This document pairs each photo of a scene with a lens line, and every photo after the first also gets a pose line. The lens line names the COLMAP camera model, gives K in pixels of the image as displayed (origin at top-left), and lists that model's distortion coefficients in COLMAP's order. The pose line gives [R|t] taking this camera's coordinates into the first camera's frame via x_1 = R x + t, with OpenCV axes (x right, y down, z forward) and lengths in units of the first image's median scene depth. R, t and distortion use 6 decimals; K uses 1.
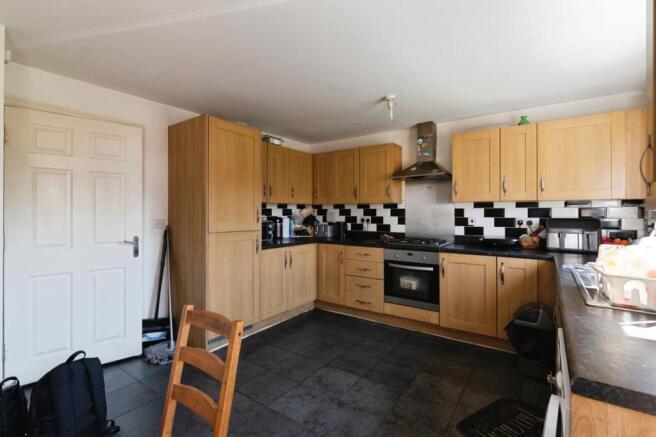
lens RADIAL K [[311.7, 0, 316.9], [0, 311.7, 208.2], [0, 0, 1]] dist [0.005866, 0.000758]
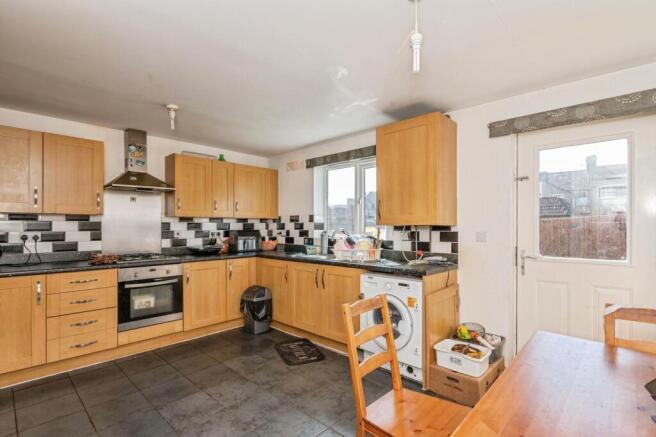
lens RADIAL K [[311.7, 0, 334.9], [0, 311.7, 222.9], [0, 0, 1]] dist [0.005866, 0.000758]
pose [[0.122792, 0.008911, 0.992392, -0.559875], [-0.011543, 0.999905, -0.007550, 0.003665], [-0.992365, -0.010528, 0.122884, 0.319009]]
